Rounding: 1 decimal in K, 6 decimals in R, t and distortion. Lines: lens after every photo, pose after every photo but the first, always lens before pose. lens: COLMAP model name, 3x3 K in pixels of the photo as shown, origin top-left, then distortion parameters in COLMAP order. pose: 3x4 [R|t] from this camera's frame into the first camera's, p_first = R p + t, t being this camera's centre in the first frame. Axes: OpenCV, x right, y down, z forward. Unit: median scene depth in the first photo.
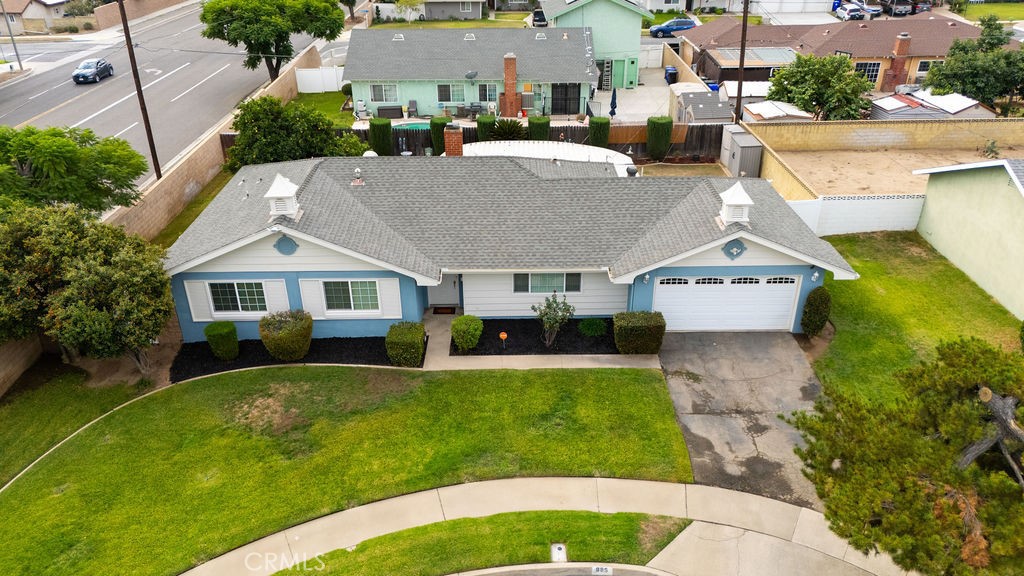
lens RADIAL K [[797.3, 0, 512.0], [0, 797.3, 288.0], [0, 0, 1]] dist [0.096639, -0.000290]
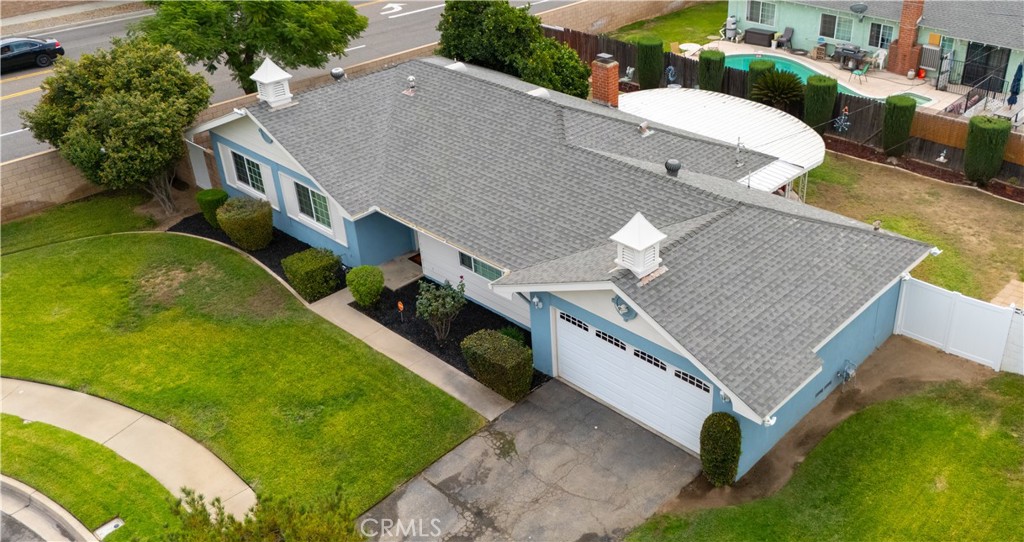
lens RADIAL K [[927.2, 0, 513.9], [0, 927.2, 245.7], [0, 0, 1]] dist [0.123407, -0.274145]
pose [[0.734728, 0.327419, -0.594114, 0.621340], [-0.310077, 0.941056, 0.135154, -0.163614], [0.603346, 0.084920, 0.792945, 0.302377]]
